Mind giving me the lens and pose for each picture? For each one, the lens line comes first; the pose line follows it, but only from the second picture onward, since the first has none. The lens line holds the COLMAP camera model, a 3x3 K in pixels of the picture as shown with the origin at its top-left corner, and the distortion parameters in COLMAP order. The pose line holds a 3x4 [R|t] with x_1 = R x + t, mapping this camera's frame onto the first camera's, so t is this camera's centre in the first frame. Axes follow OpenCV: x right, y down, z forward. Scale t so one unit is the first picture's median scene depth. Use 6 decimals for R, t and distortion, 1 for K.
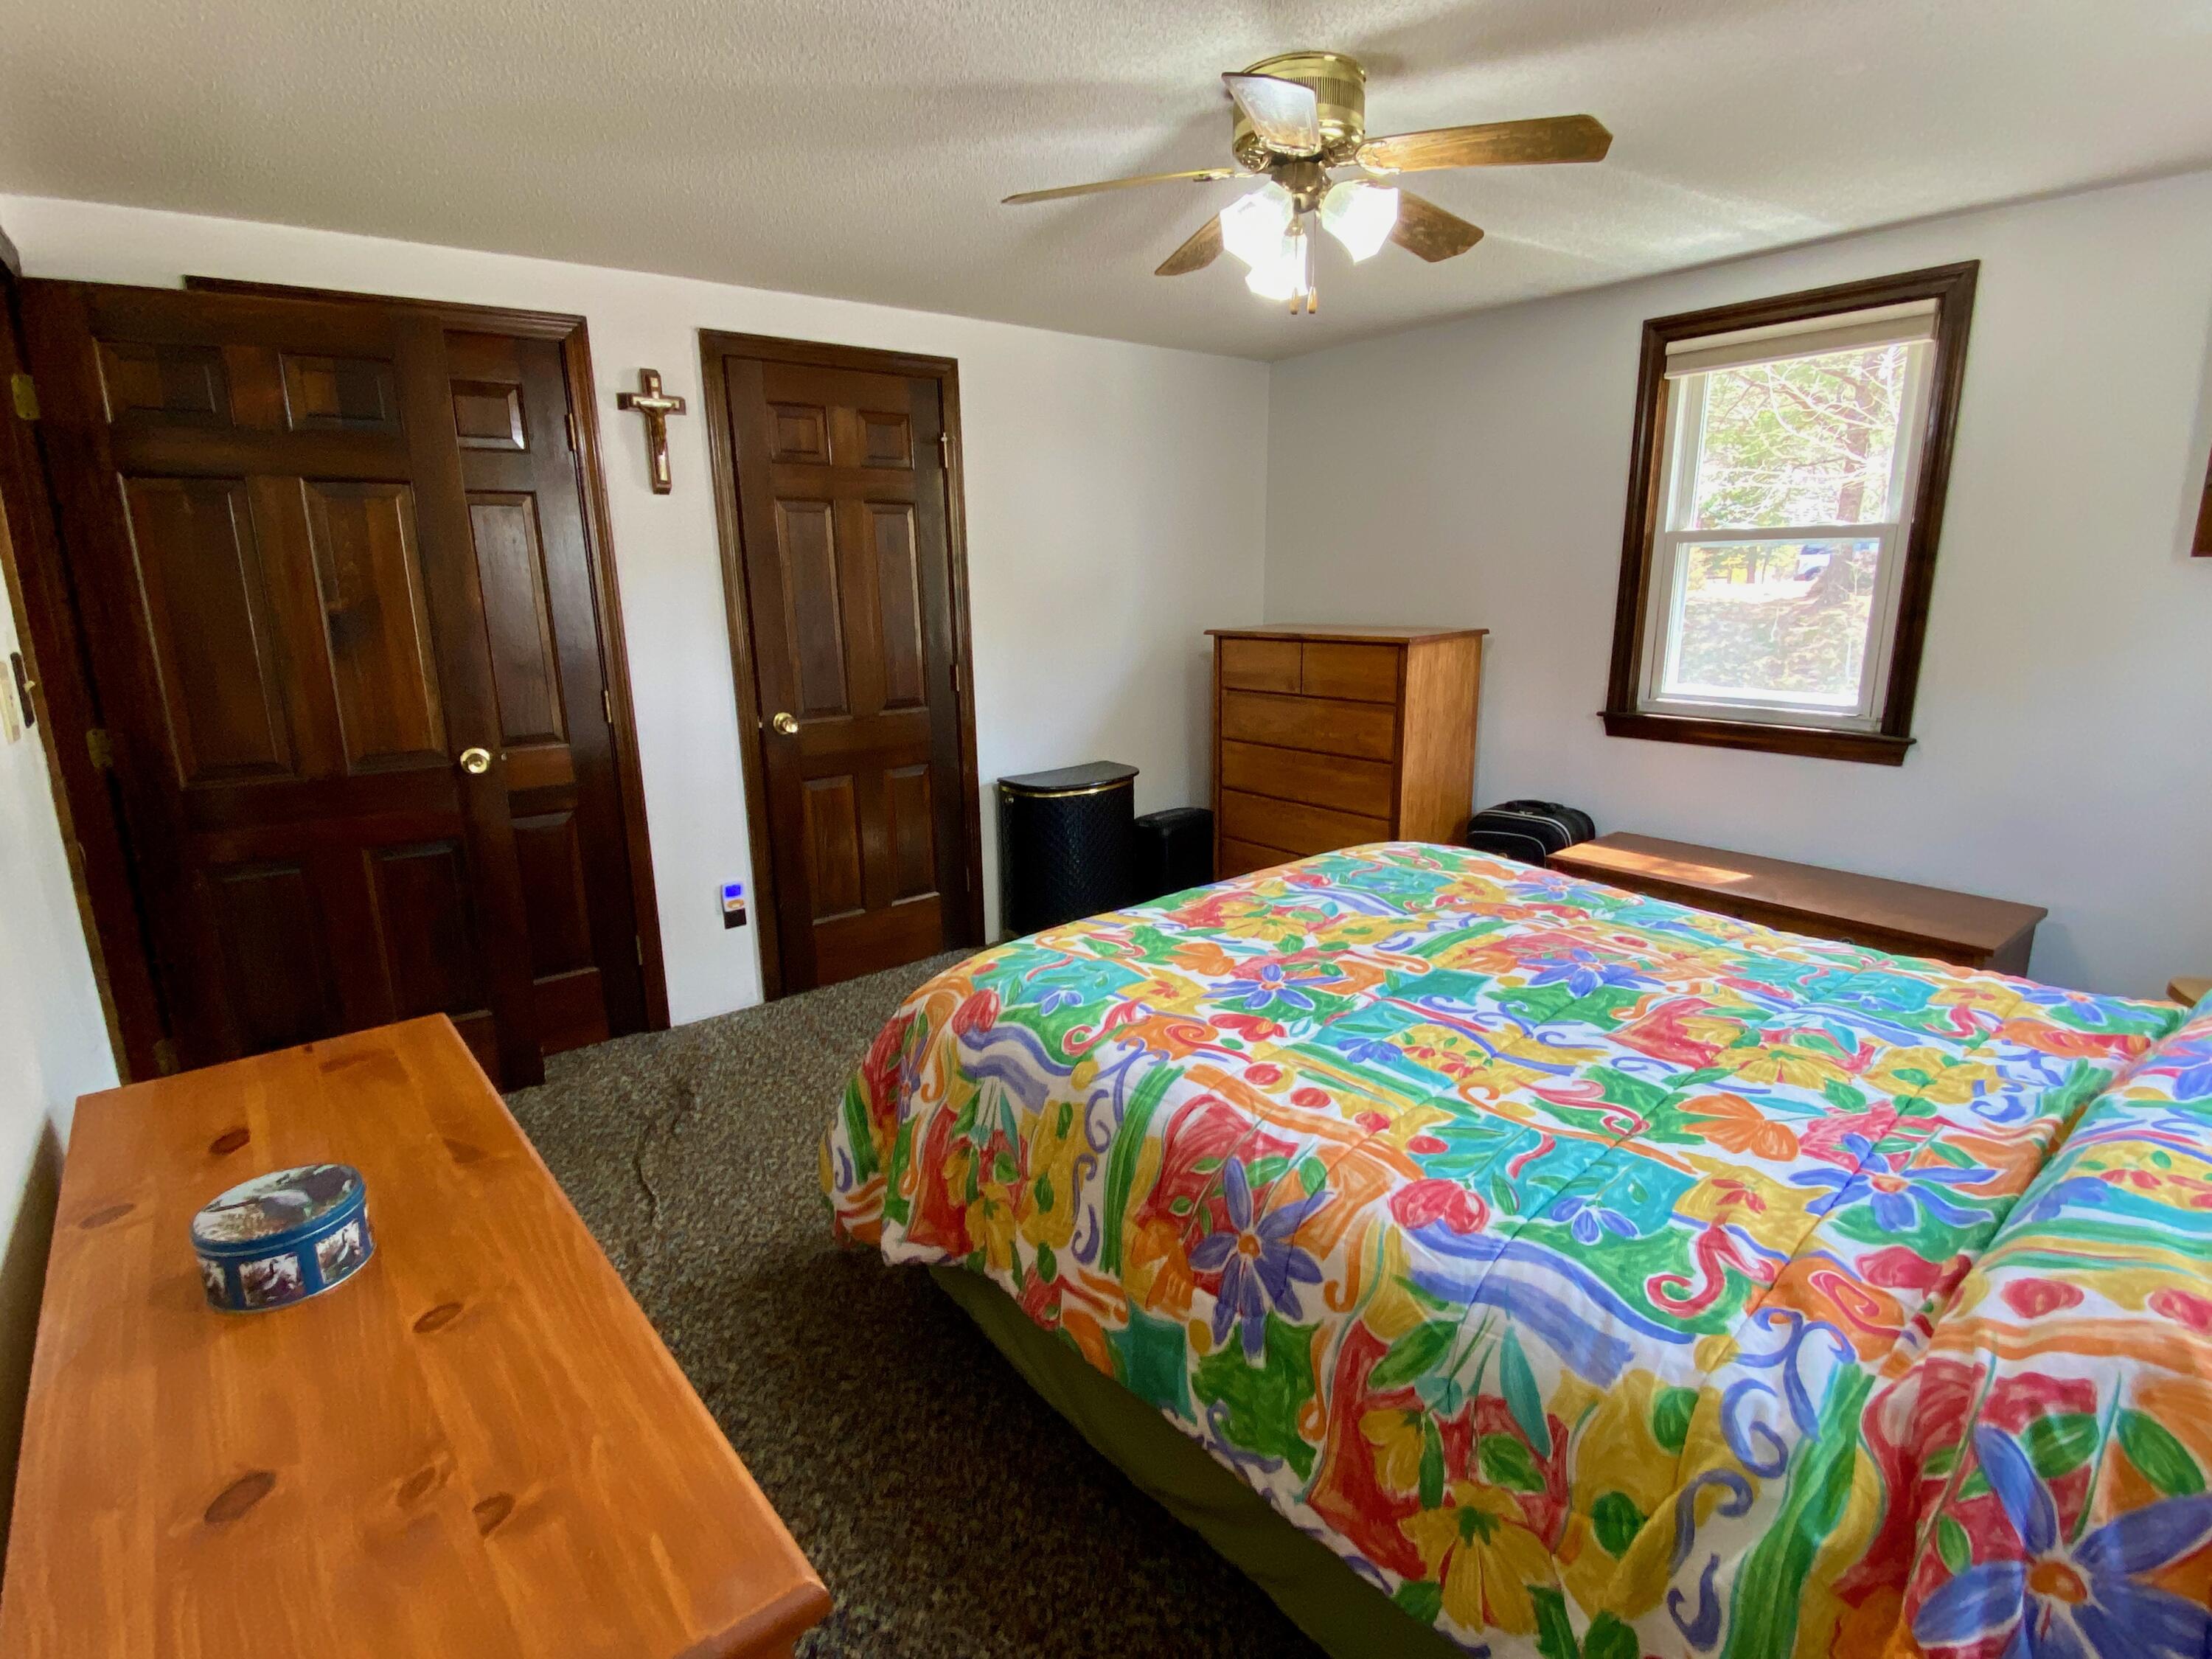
lens RADIAL K [[1085.6, 0, 1106.0], [0, 1085.6, 829.5], [0, 0, 1]] dist [0.024708, -0.024495]
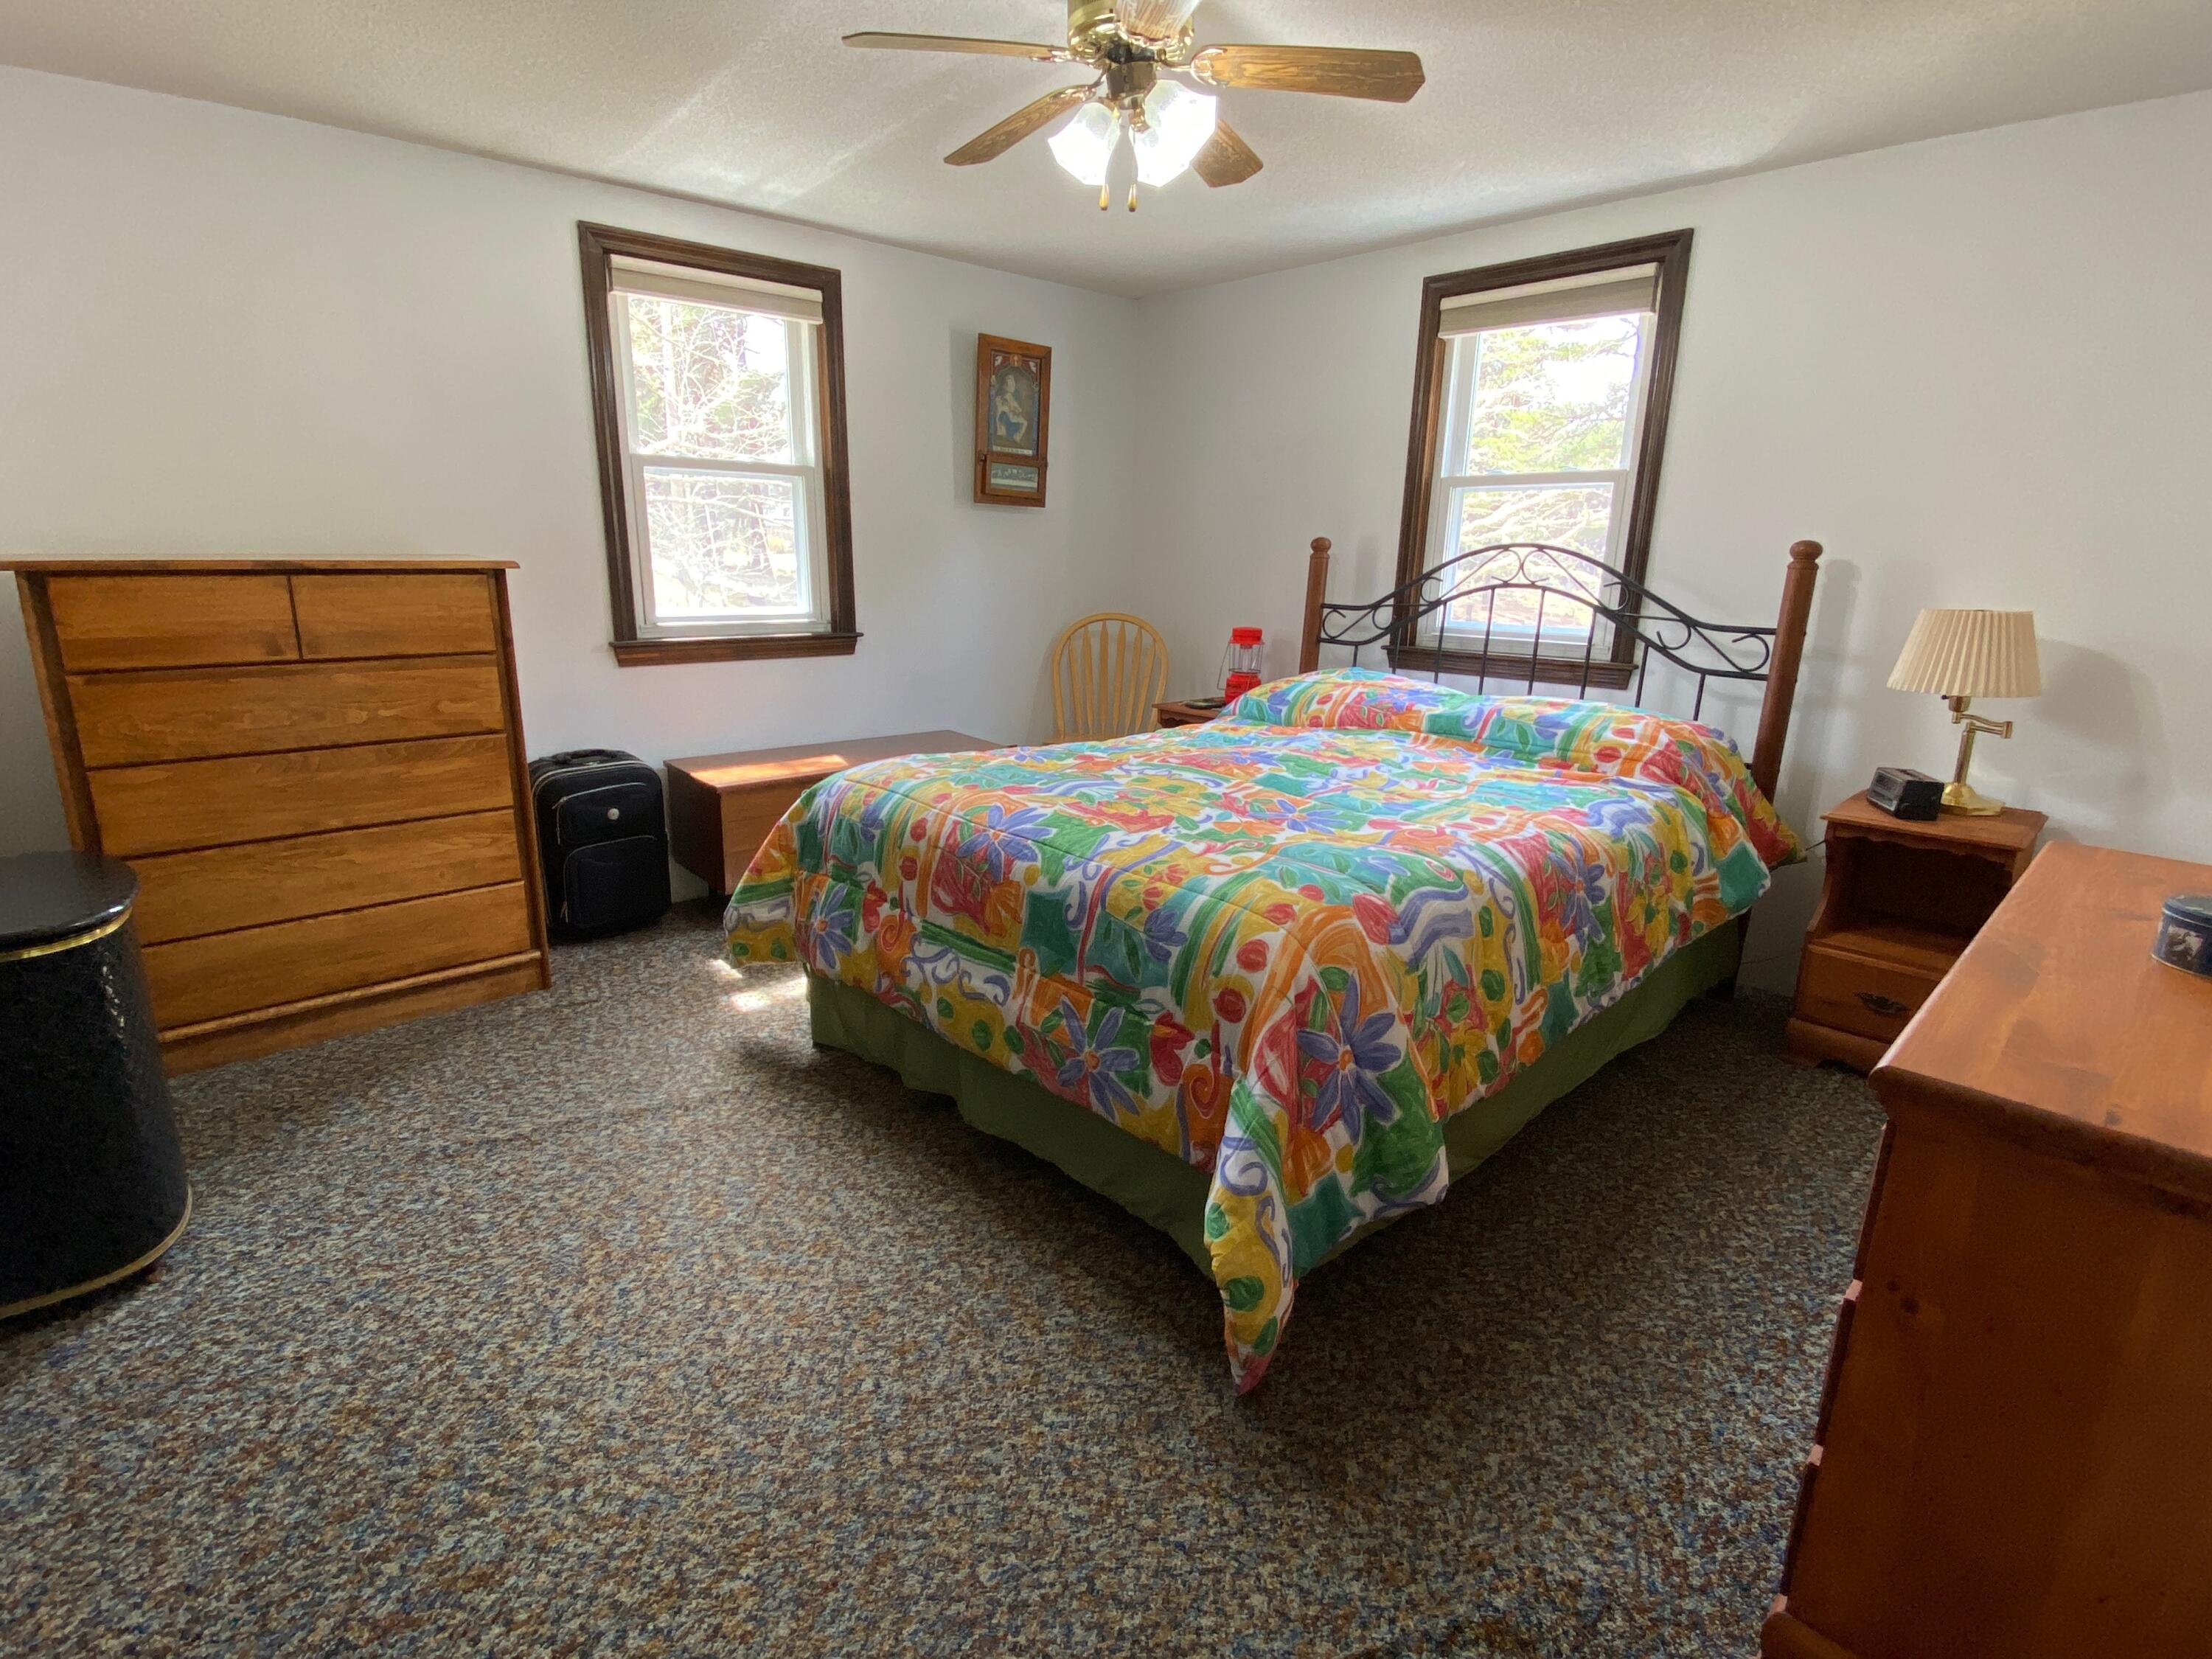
lens RADIAL K [[1085.6, 0, 1106.0], [0, 1085.6, 829.5], [0, 0, 1]] dist [0.024708, -0.024495]
pose [[-0.073565, -0.240183, 0.967936, -0.980268], [0.212457, 0.944512, 0.250518, -0.187542], [-0.974397, 0.224074, -0.018455, 1.200493]]
